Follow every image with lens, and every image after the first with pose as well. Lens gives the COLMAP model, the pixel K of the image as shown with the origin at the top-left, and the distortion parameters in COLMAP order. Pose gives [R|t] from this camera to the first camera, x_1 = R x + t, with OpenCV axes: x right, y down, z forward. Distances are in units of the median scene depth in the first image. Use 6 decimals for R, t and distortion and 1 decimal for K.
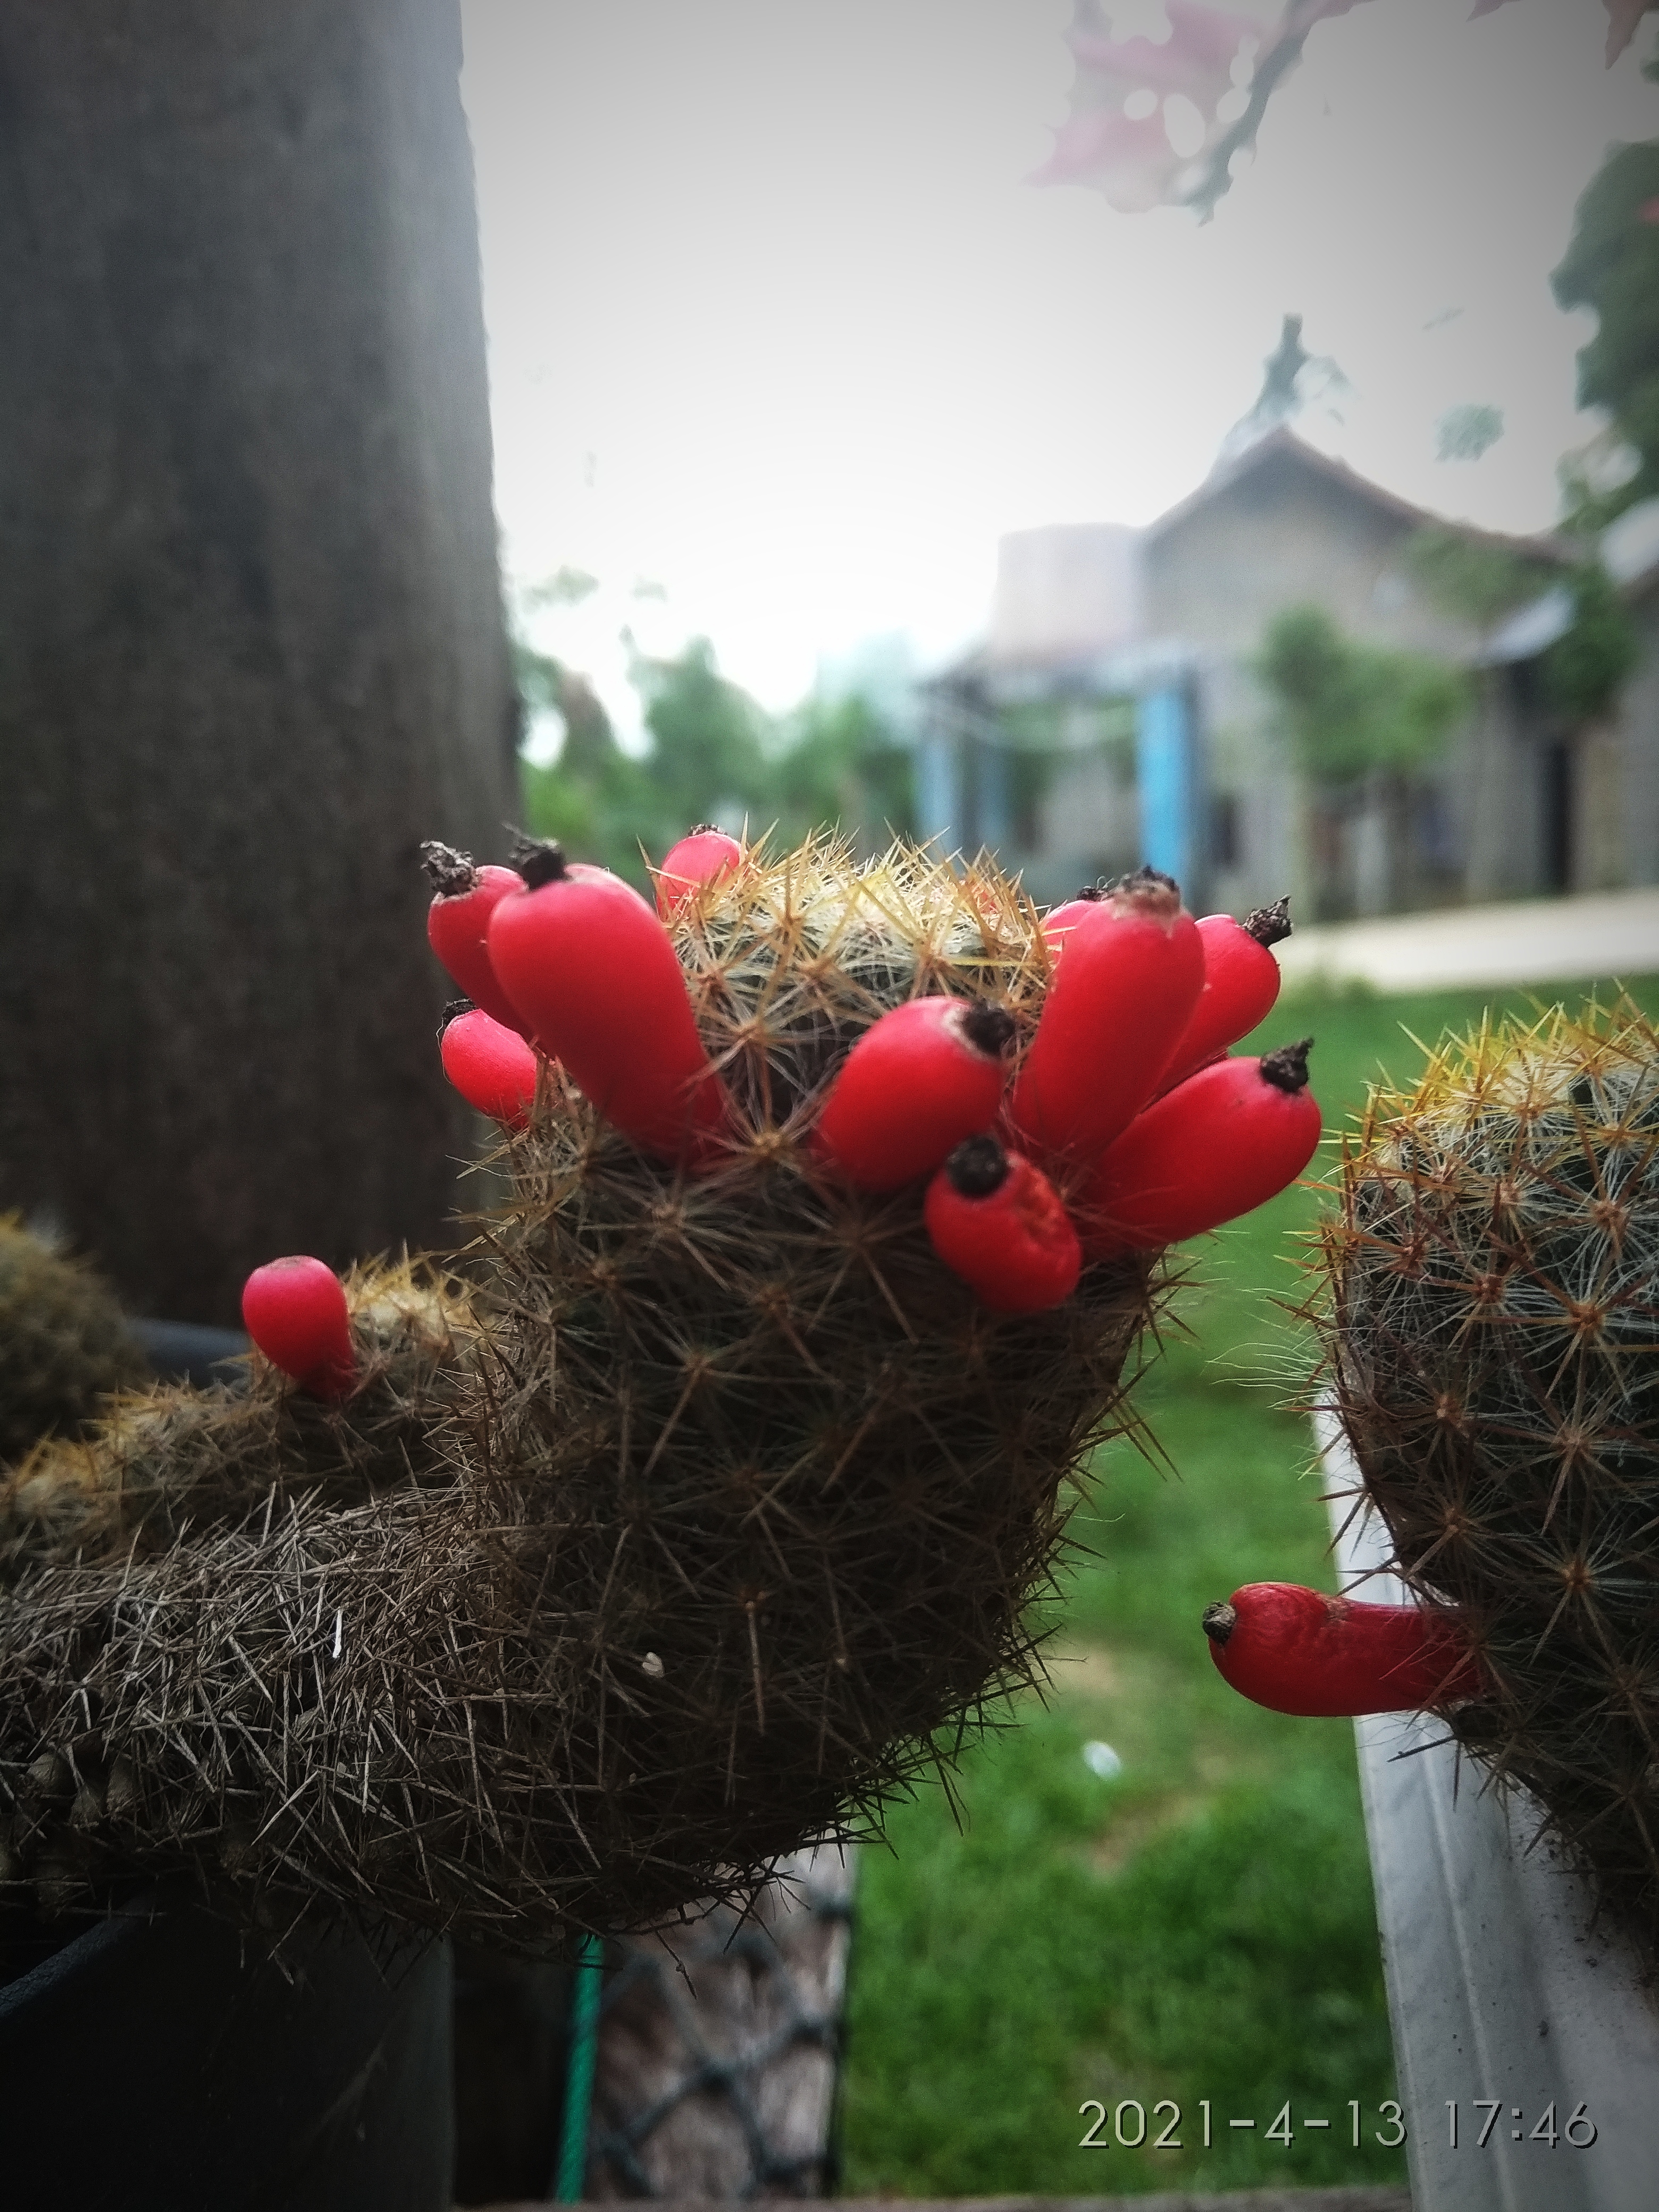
lens RADIAL K [[1938.2, 0, 854.5], [0, 1938.2, 1068.3], [0, 0, 1]] dist [0.108380, -0.281018]
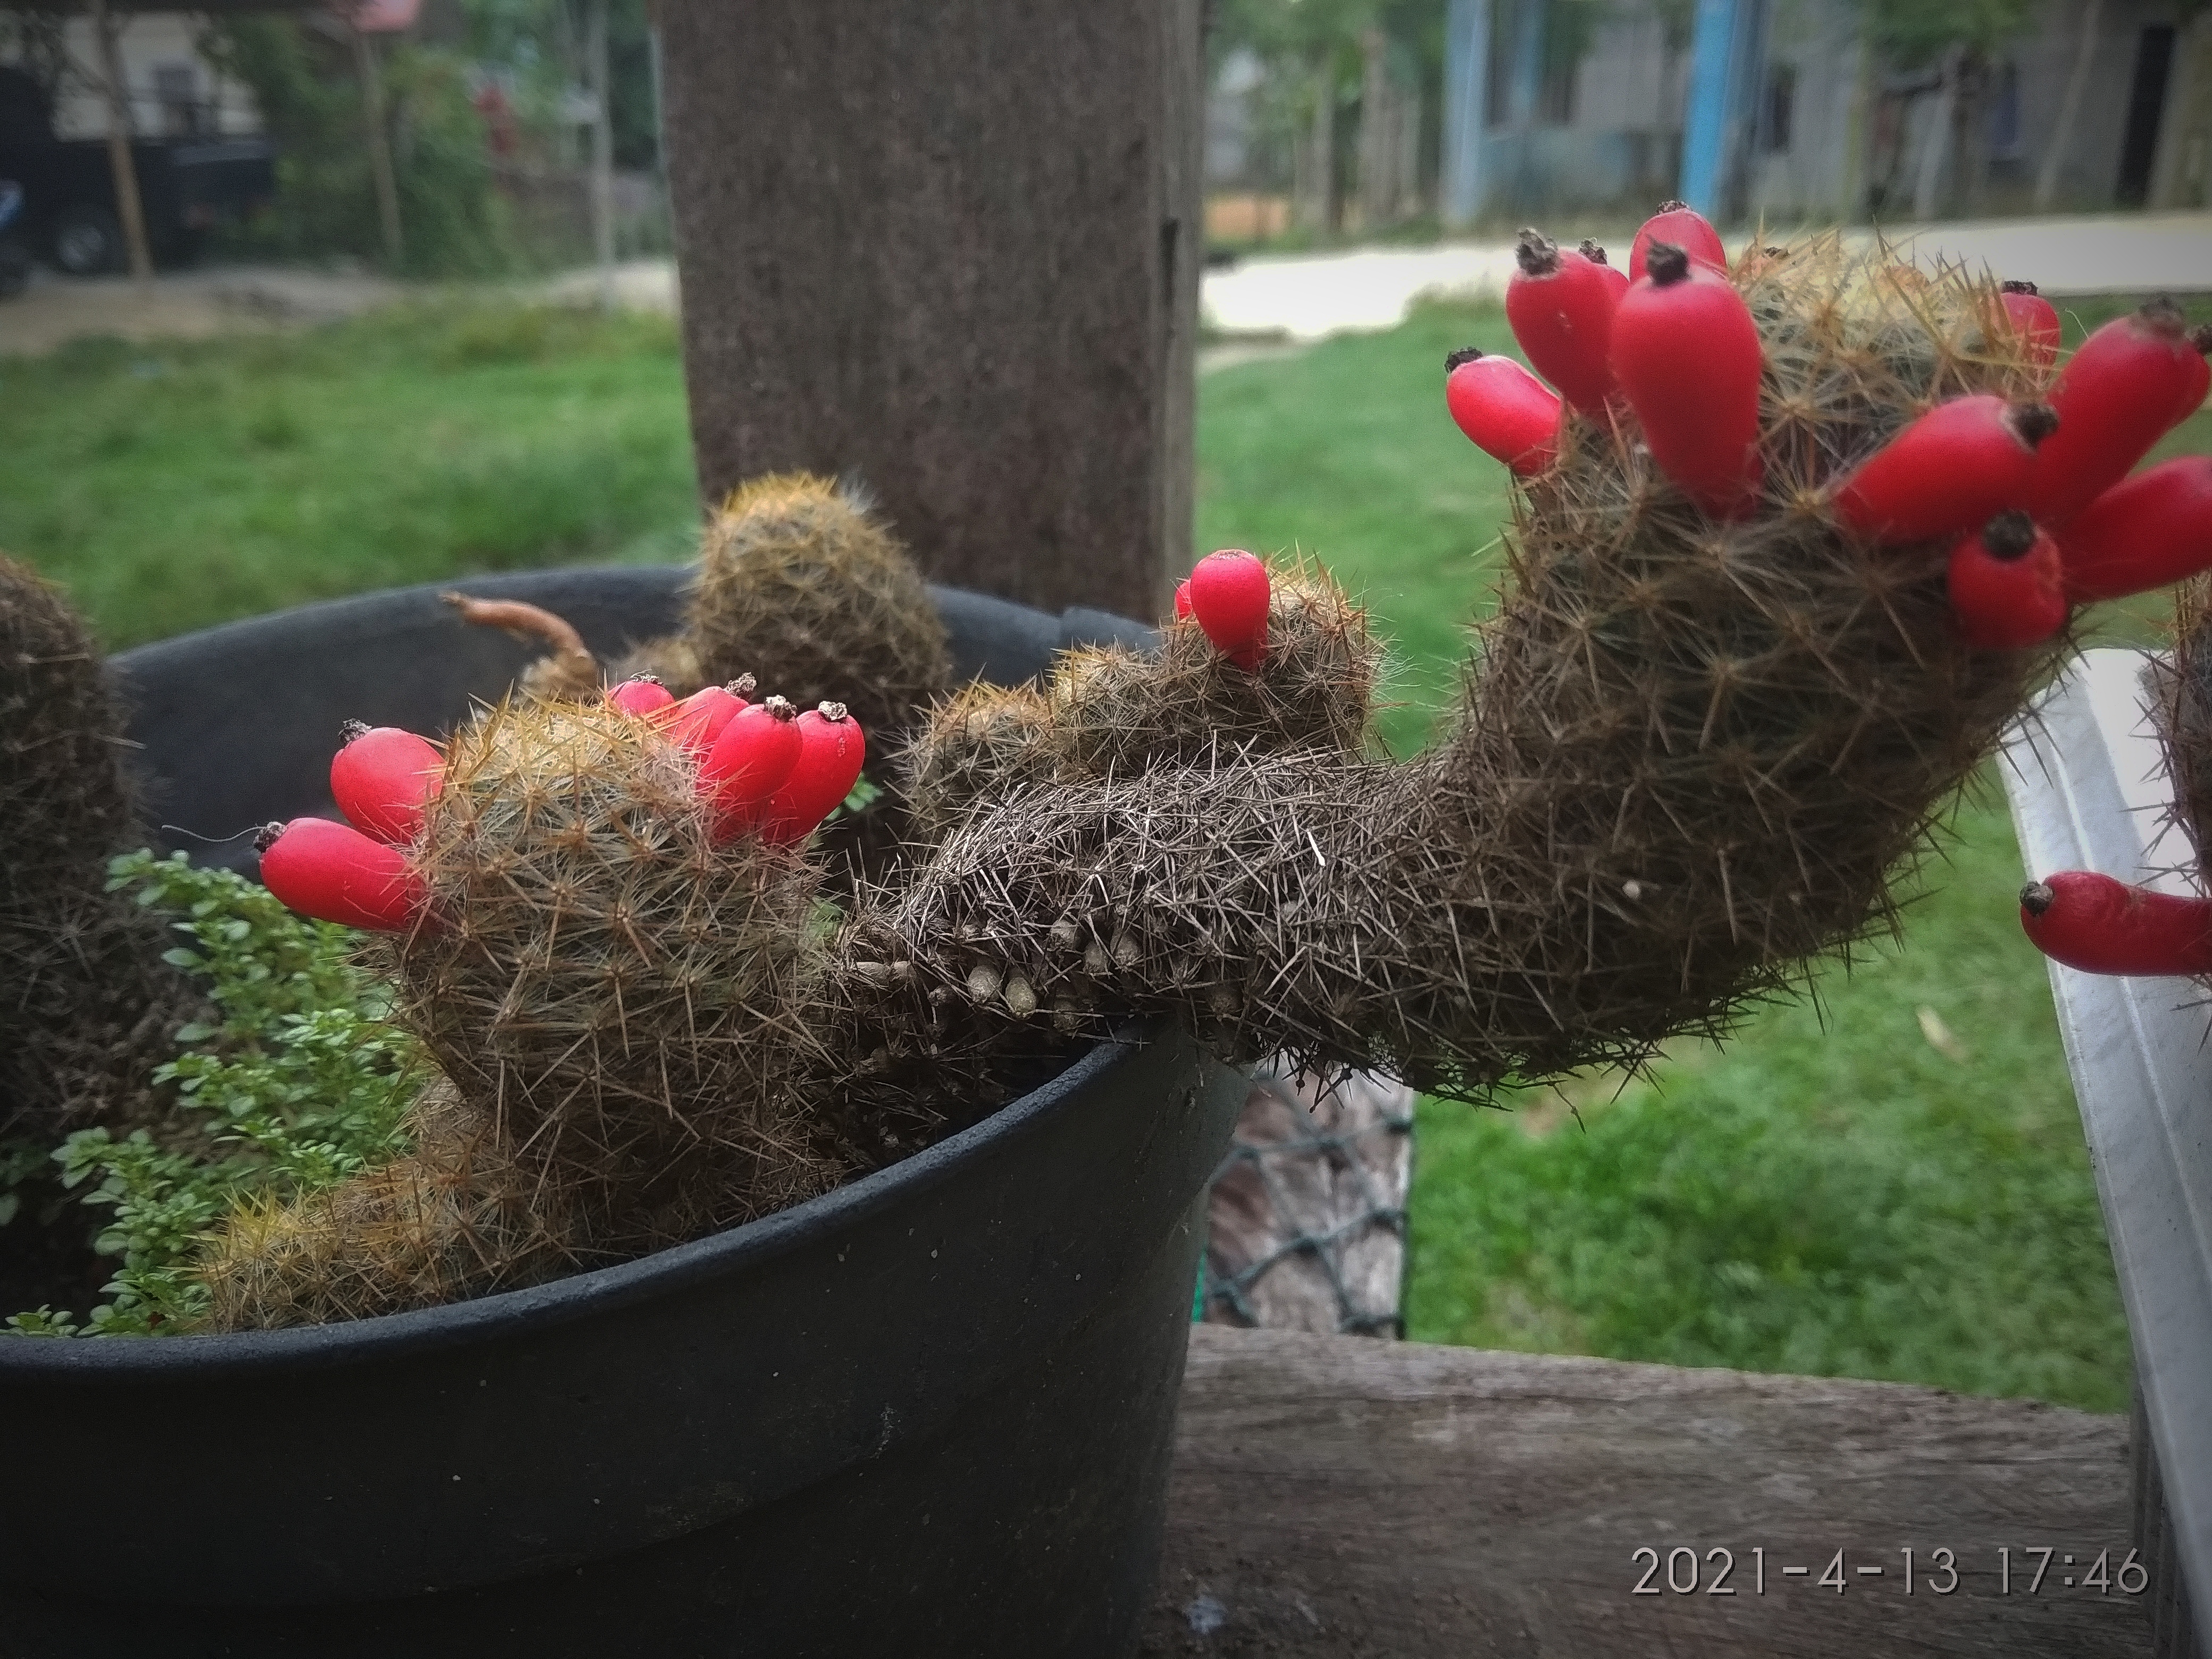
lens RADIAL K [[1938.2, 0, 1098.4], [0, 1938.2, 830.5], [0, 0, 1]] dist [0.108380, -0.281018]
pose [[0.992333, 0.081937, -0.092527, -0.277876], [-0.056950, 0.967580, 0.246059, -0.030939], [0.109689, -0.238903, 0.964828, -0.248498]]
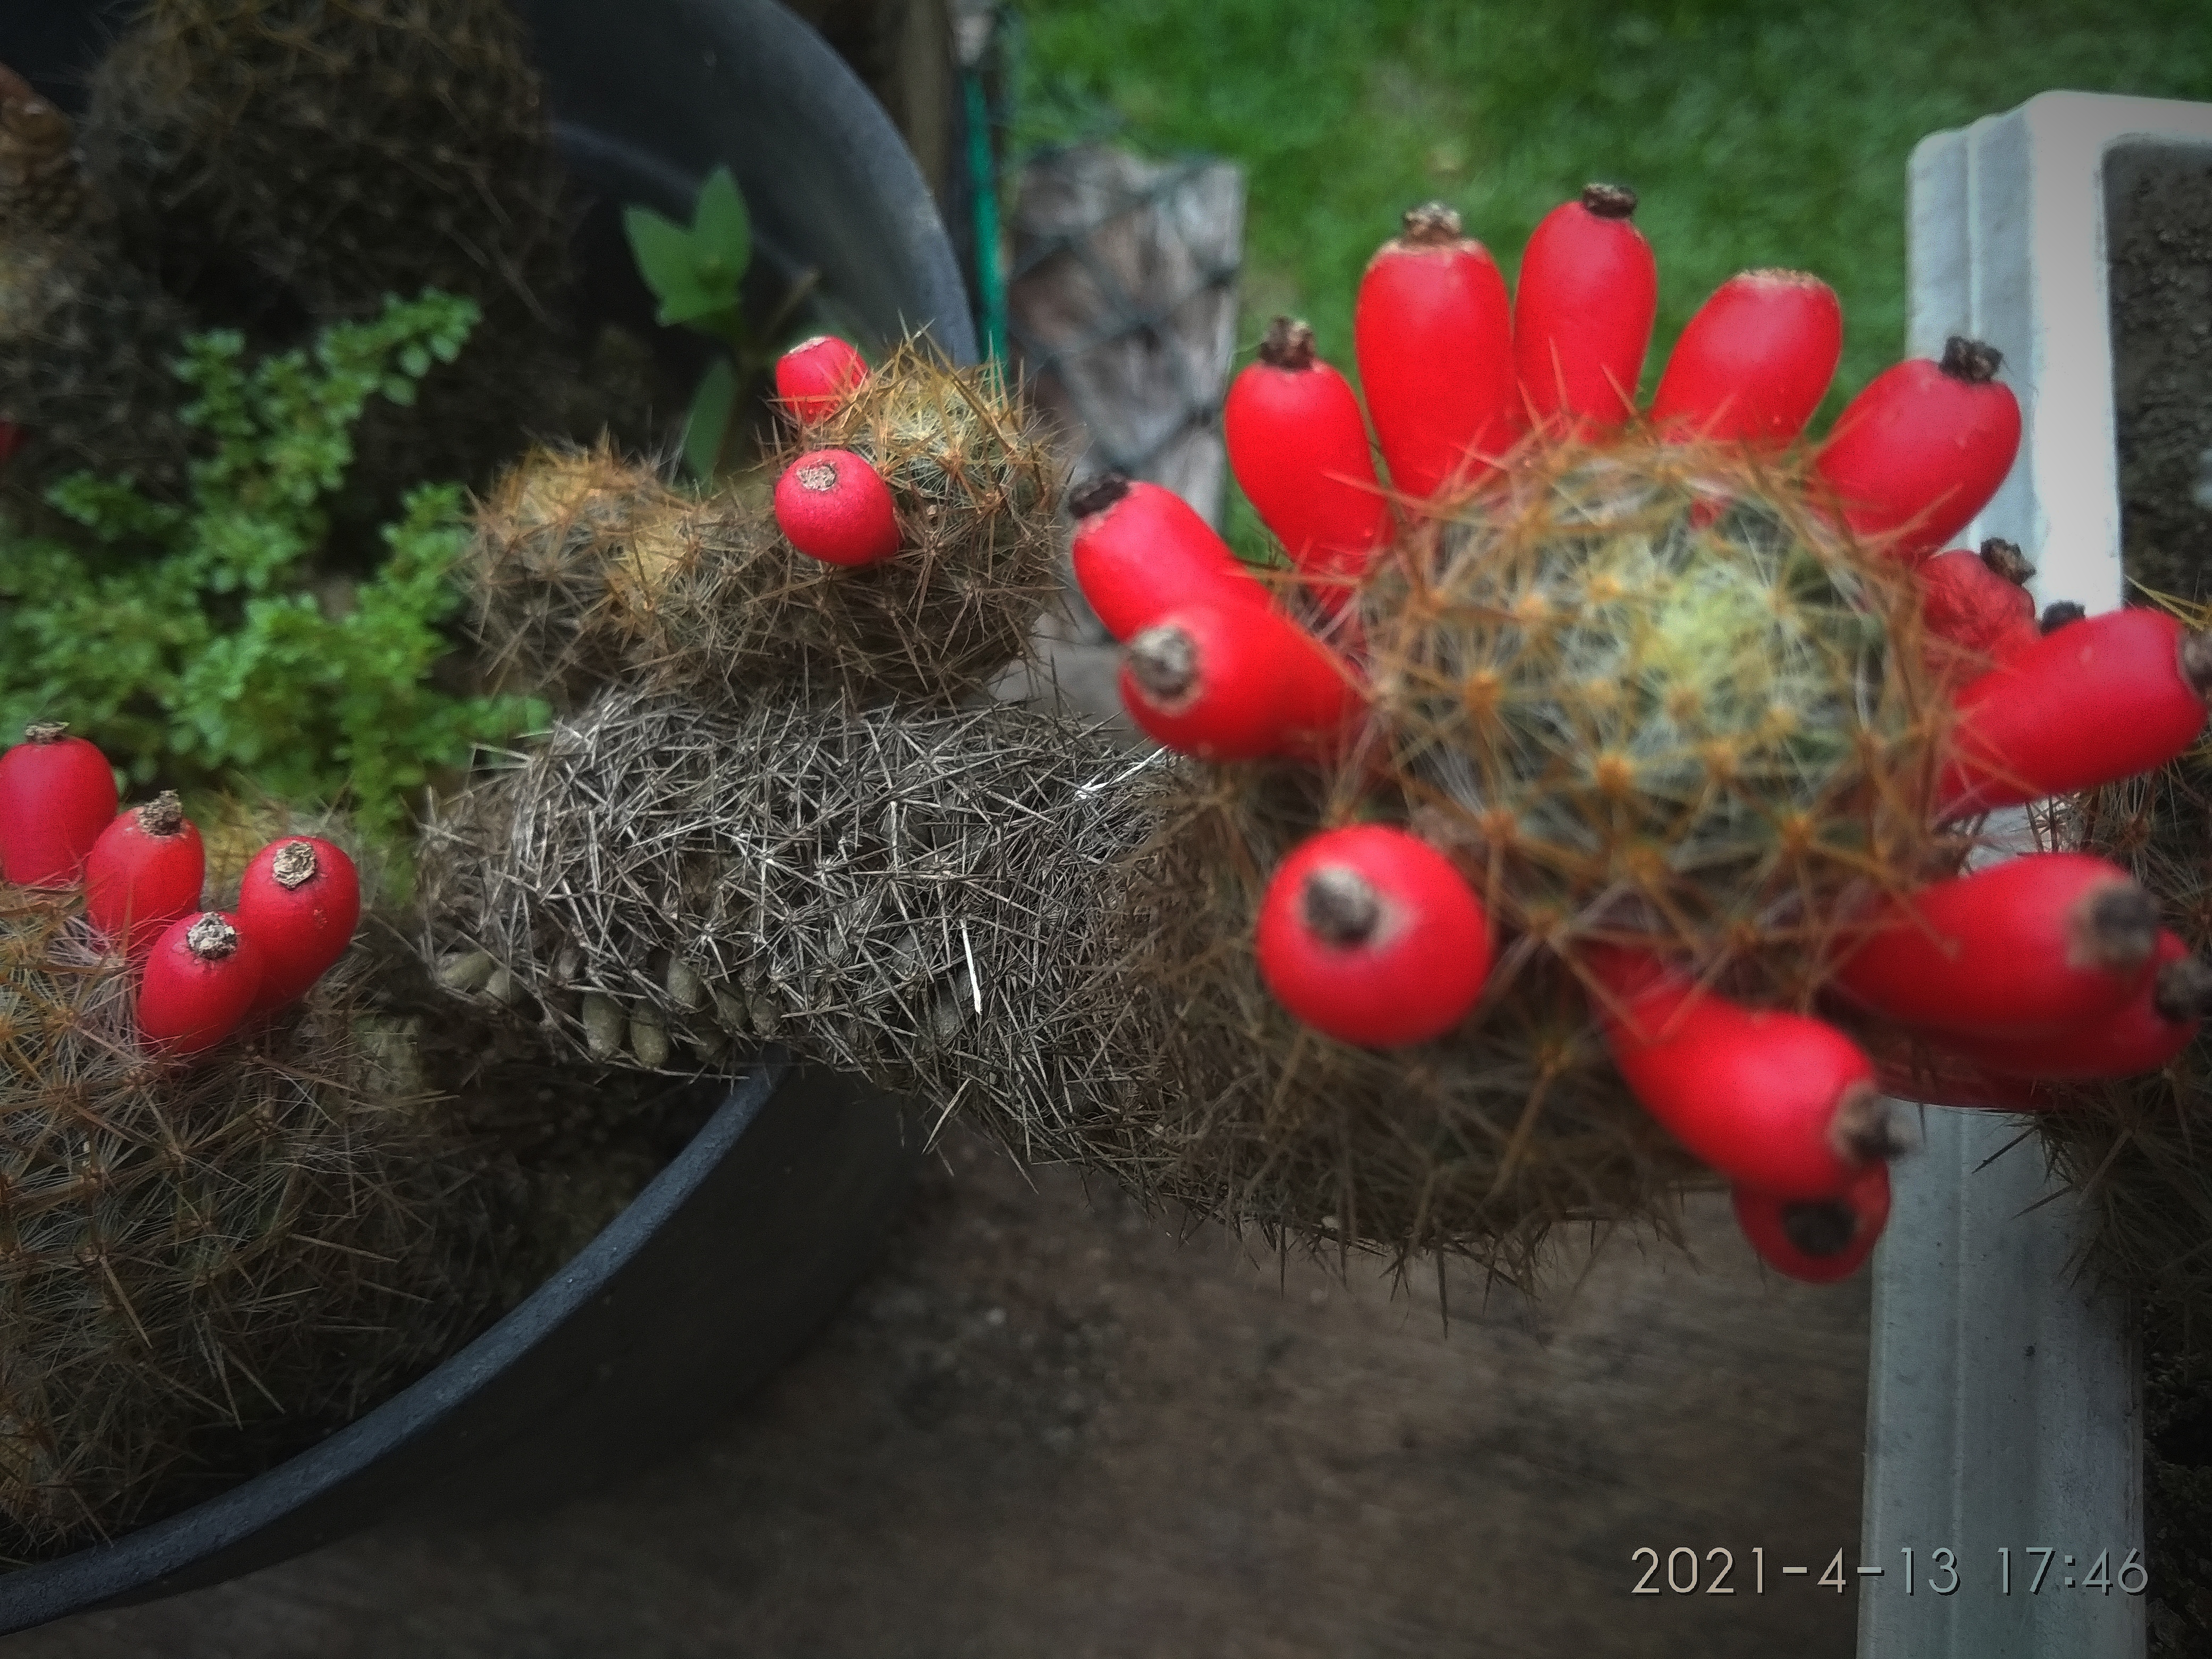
lens RADIAL K [[1938.2, 0, 1098.4], [0, 1938.2, 830.5], [0, 0, 1]] dist [0.108380, -0.281018]
pose [[0.999734, 0.022836, -0.003346, -0.189196], [-0.011556, 0.620799, 0.783884, -0.527937], [0.019978, -0.783637, 0.620898, 0.433102]]
